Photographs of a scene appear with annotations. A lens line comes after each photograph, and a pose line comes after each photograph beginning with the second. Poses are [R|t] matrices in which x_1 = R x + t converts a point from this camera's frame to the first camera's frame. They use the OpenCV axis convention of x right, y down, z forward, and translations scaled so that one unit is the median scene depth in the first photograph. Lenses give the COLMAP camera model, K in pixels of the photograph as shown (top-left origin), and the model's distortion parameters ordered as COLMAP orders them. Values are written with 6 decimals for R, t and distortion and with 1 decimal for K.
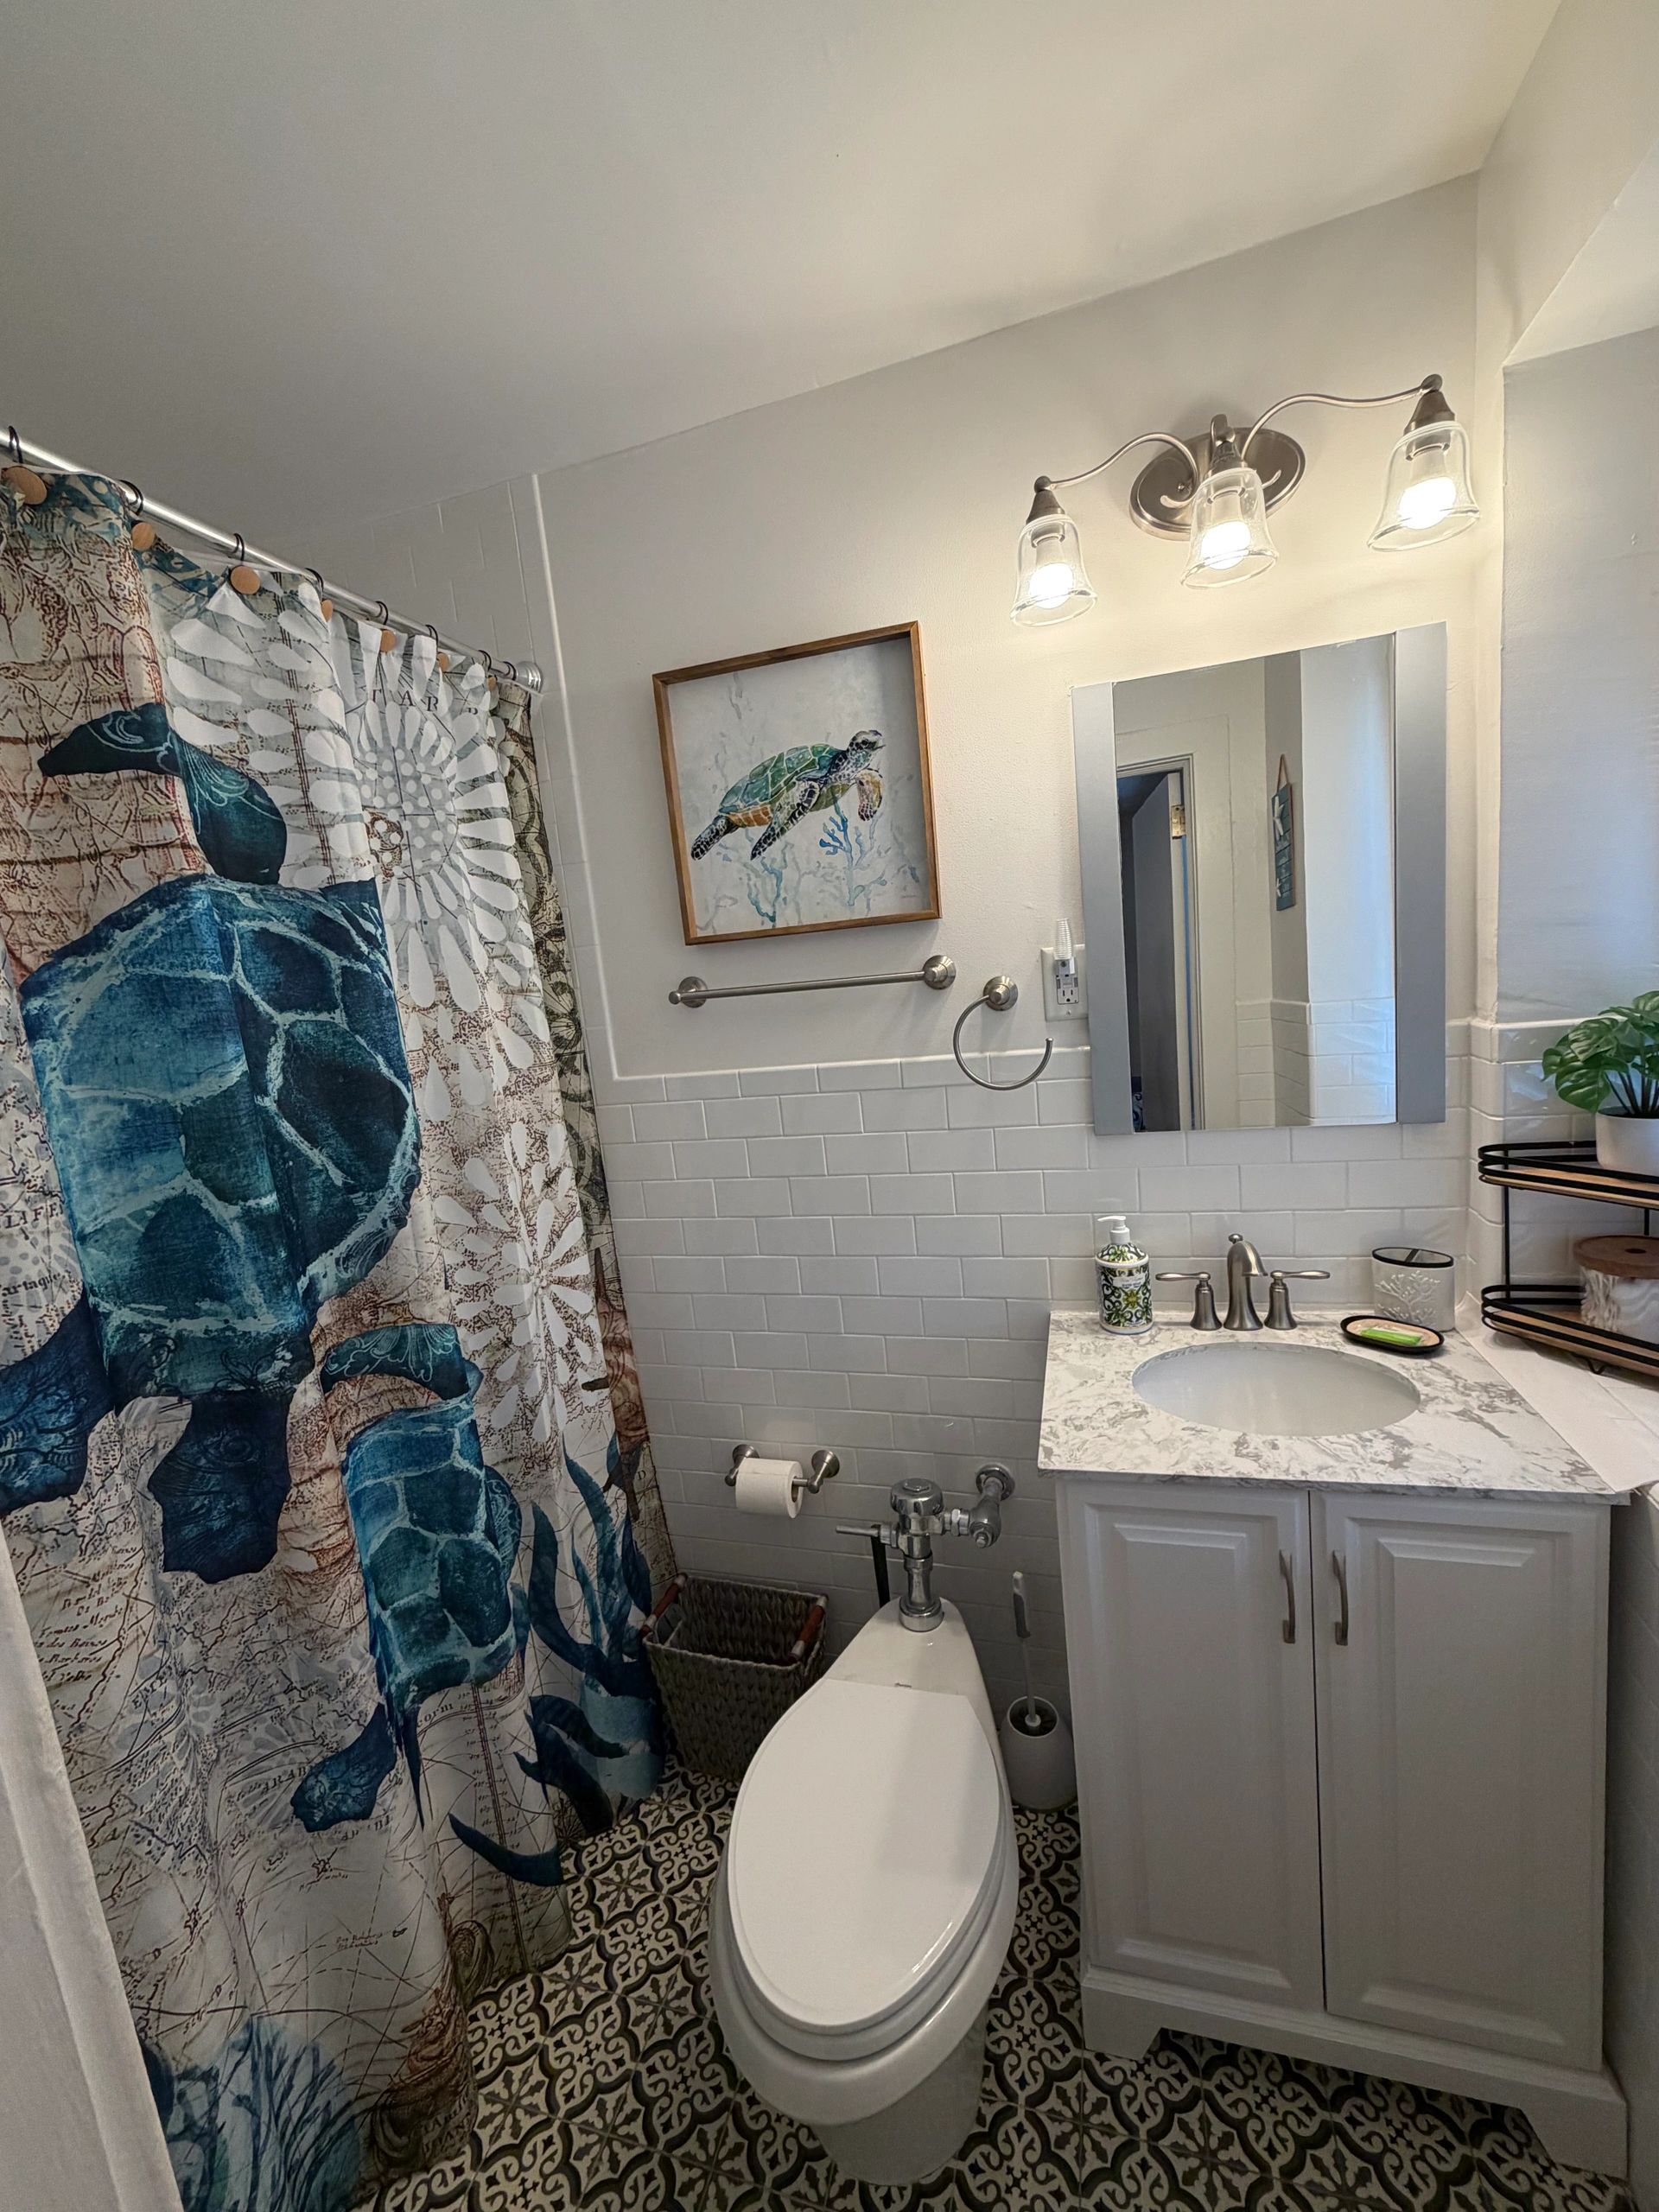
lens RADIAL K [[903.9, 0, 831.7], [0, 903.9, 1105.4], [0, 0, 1]] dist [0.000867, 0.000041]
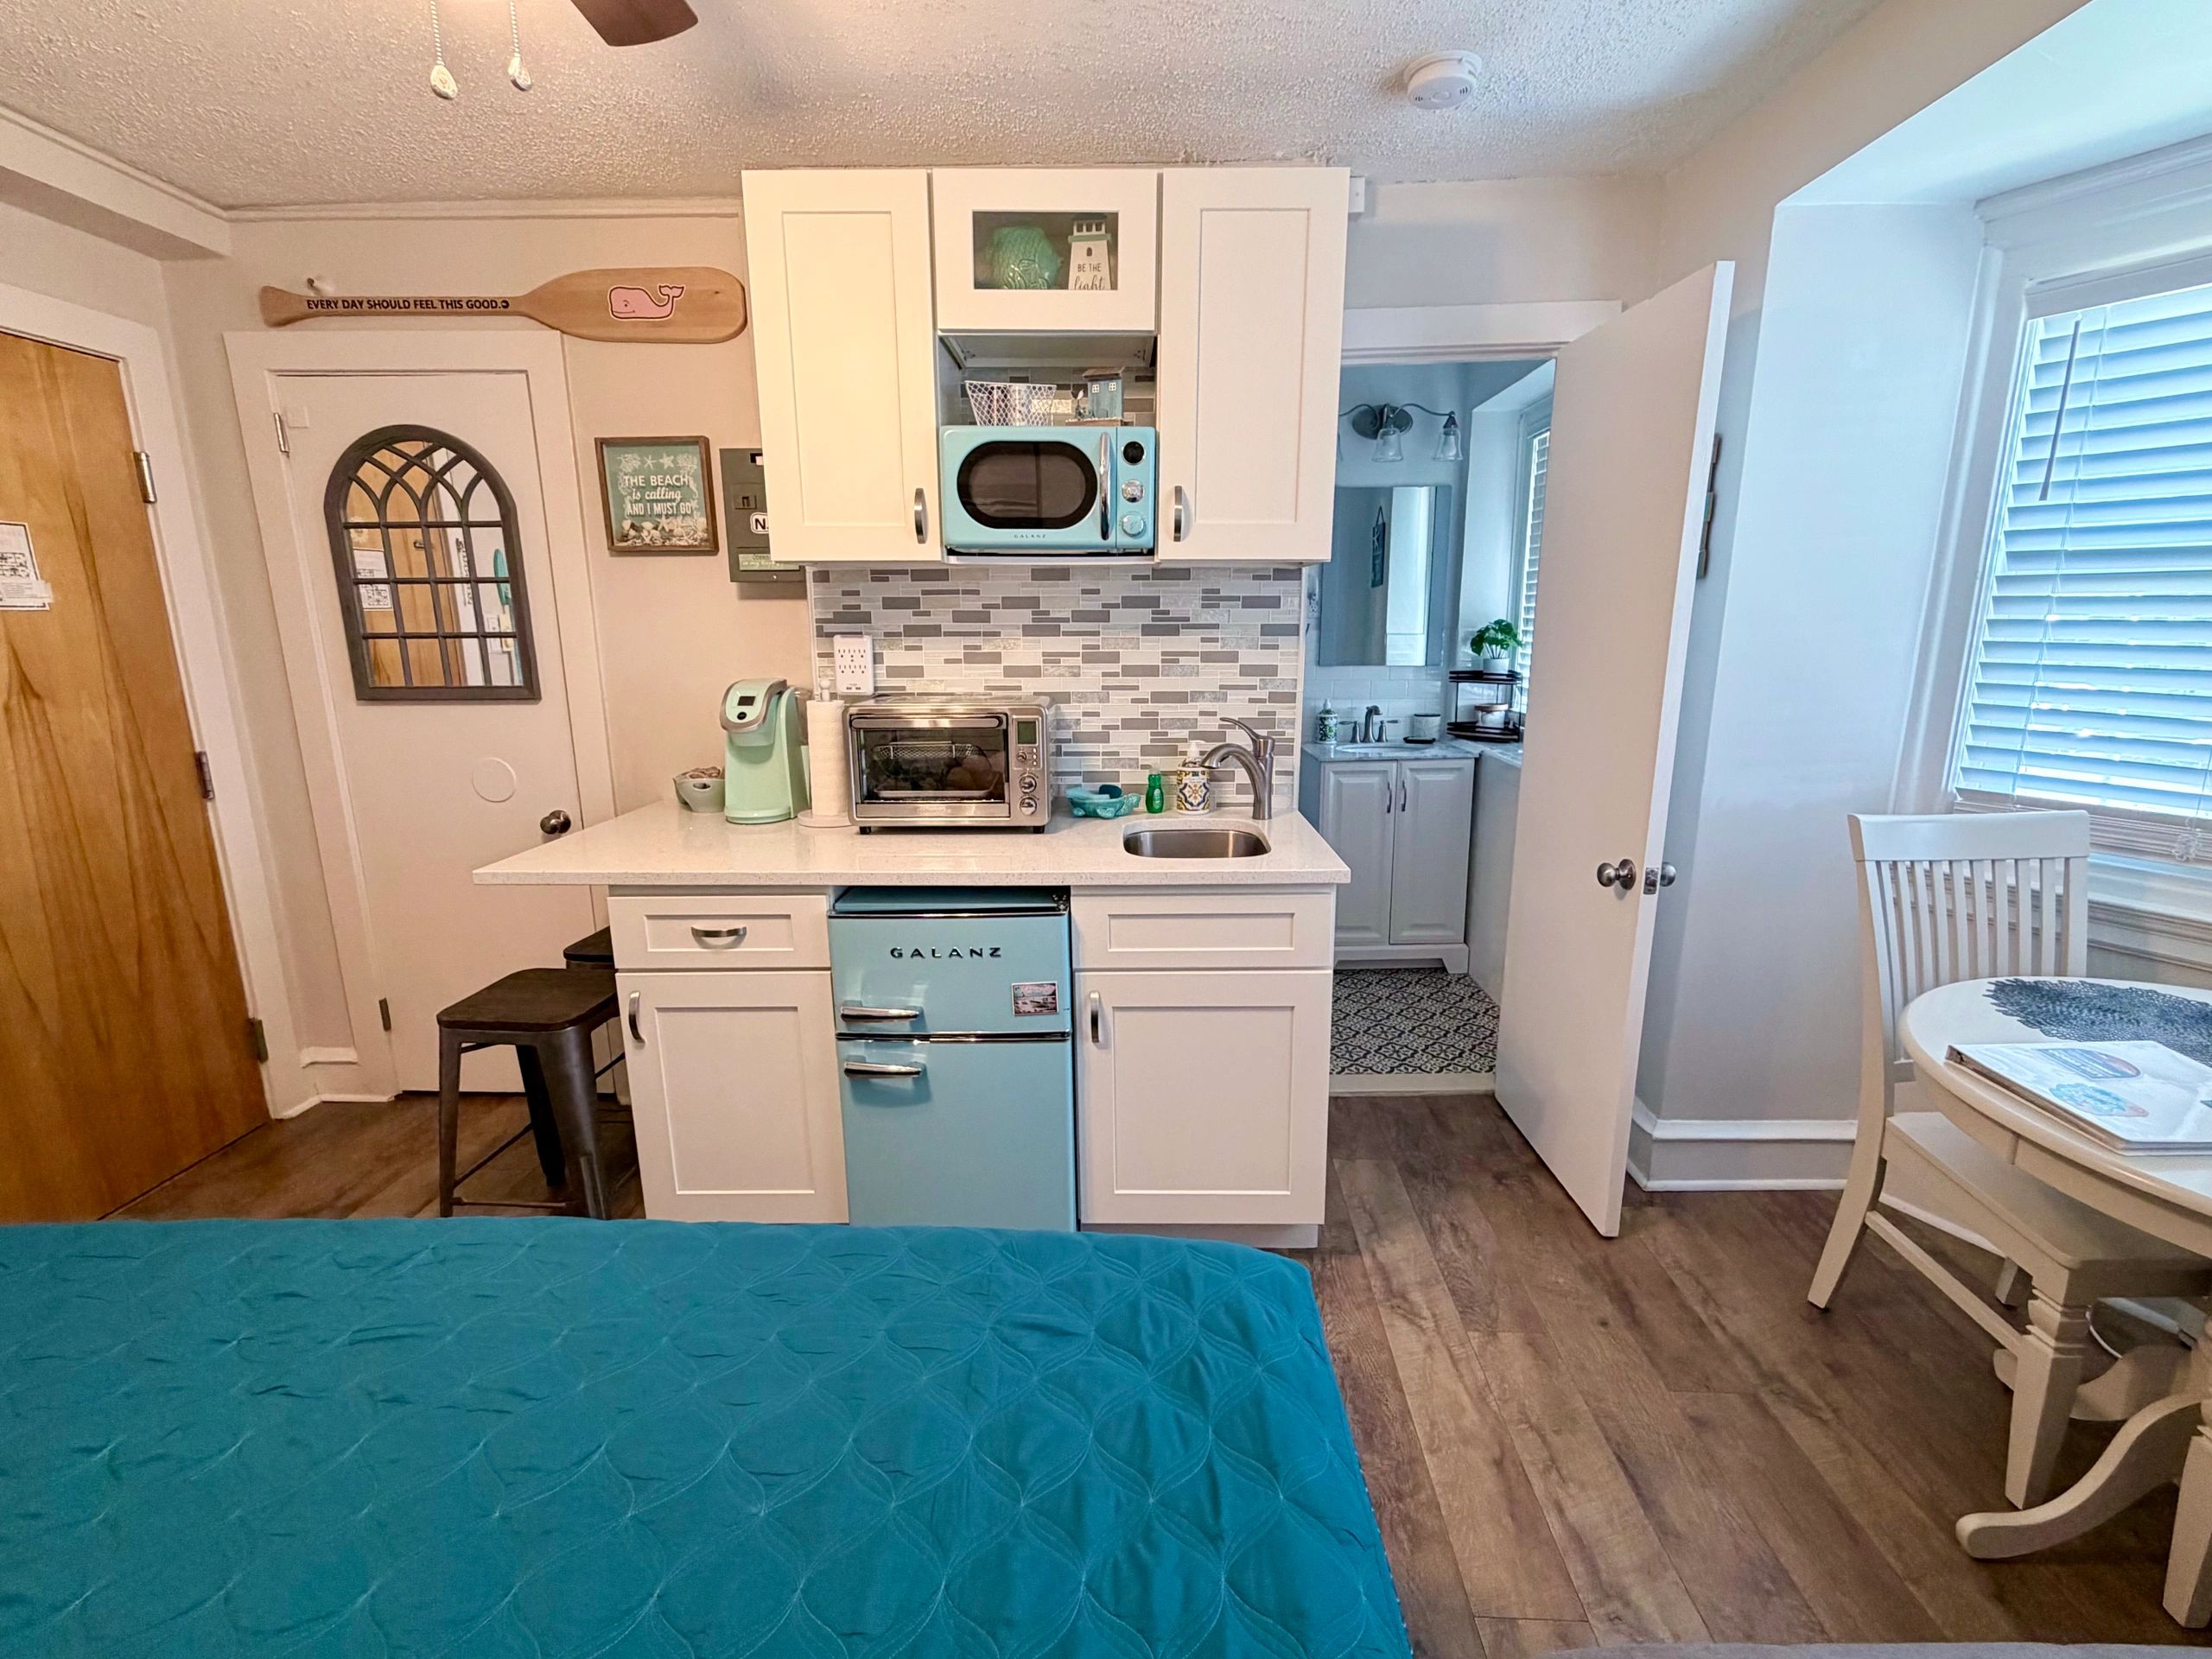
lens RADIAL K [[969.2, 0, 1114.7], [0, 969.2, 819.6], [0, 0, 1]] dist [-0.000281, -0.000040]
pose [[0.962362, 0.034224, 0.269606, -1.368006], [-0.048223, 0.997801, 0.045473, 0.507968], [-0.267457, -0.056763, 0.961897, -2.071412]]
